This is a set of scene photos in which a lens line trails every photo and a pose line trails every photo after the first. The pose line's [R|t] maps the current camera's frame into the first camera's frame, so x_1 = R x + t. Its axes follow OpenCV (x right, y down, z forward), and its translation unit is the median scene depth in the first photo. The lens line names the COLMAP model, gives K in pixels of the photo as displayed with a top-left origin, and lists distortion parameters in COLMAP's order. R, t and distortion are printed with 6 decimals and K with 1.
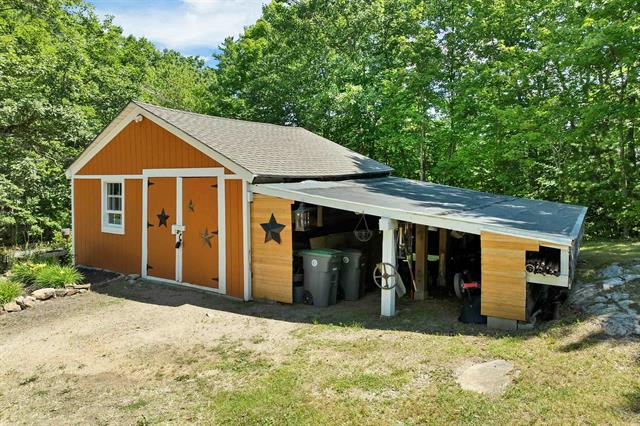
lens RADIAL K [[461.1, 0, 322.9], [0, 461.1, 200.6], [0, 0, 1]] dist [-0.039558, 0.003818]
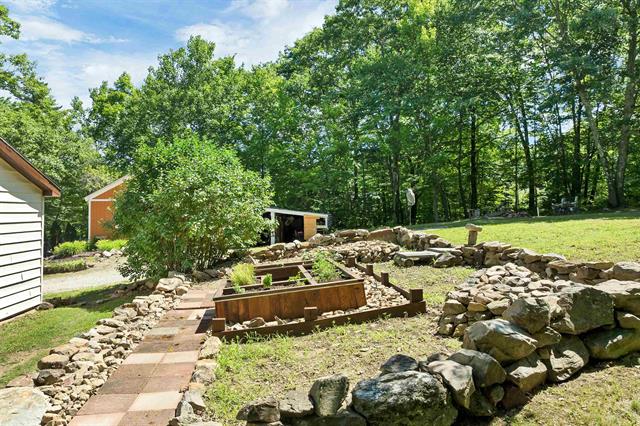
lens RADIAL K [[461.1, 0, 322.9], [0, 461.1, 200.6], [0, 0, 1]] dist [-0.039558, 0.003818]
pose [[0.878339, 0.010644, 0.477921, -0.799160], [0.031109, 0.996360, -0.079363, 0.166733], [-0.477026, 0.084575, 0.874810, -1.417594]]
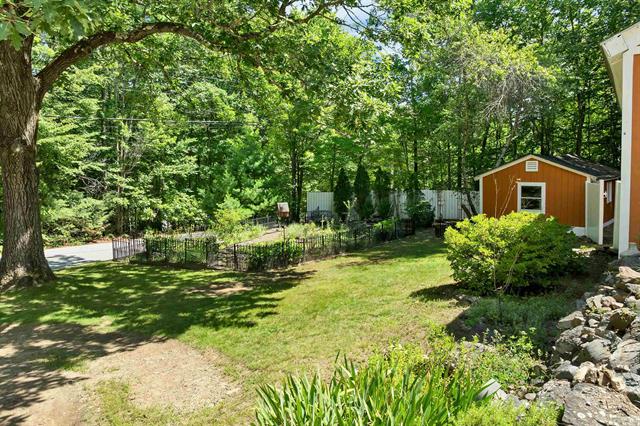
lens RADIAL K [[461.1, 0, 322.9], [0, 461.1, 200.6], [0, 0, 1]] dist [-0.039558, 0.003818]
pose [[0.999089, 0.007690, -0.041980, -1.092805], [-0.007295, 0.999928, 0.009555, 0.116332], [0.042050, -0.009240, 0.999073, 0.733195]]
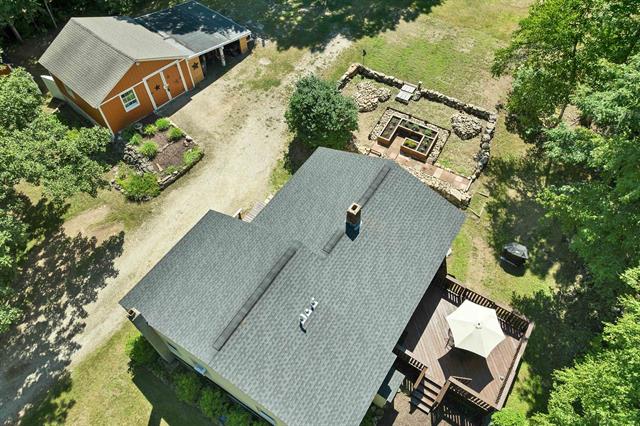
lens RADIAL K [[461.1, 0, 322.9], [0, 461.1, 200.6], [0, 0, 1]] dist [-0.039558, 0.003818]
pose [[0.167022, -0.785199, 0.596293, -2.685048], [0.049387, 0.610692, 0.790327, -1.916083], [-0.984716, -0.102553, 0.140777, -0.542553]]
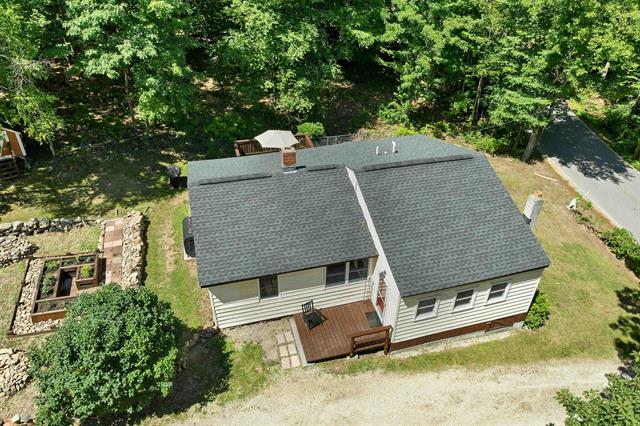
lens RADIAL K [[453.6, 0, 321.0], [0, 453.6, 207.2], [0, 0, 1]] dist [-0.023338, 0.004600]
pose [[-0.780476, 0.360360, -0.510880, -0.435064], [-0.045472, 0.782279, 0.621266, -1.244763], [0.623530, 0.508114, -0.594164, 1.004944]]
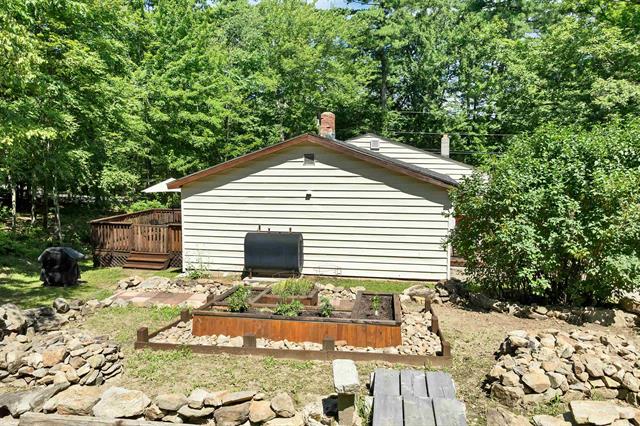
lens RADIAL K [[461.1, 0, 322.9], [0, 461.1, 200.6], [0, 0, 1]] dist [-0.039558, 0.003818]
pose [[0.220412, 0.099154, -0.970354, 0.350747], [-0.058166, 0.994386, 0.088397, -0.029039], [0.973671, 0.036958, 0.224942, -0.796576]]
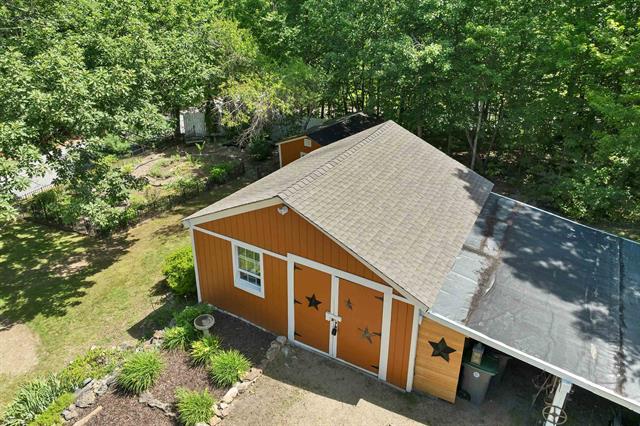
lens RADIAL K [[461.1, 0, 322.9], [0, 461.1, 200.6], [0, 0, 1]] dist [-0.039558, 0.003818]
pose [[0.998945, -0.012199, 0.044263, -0.408956], [-0.005335, 0.926685, 0.375800, -0.634638], [-0.045602, -0.375640, 0.925643, 0.117569]]
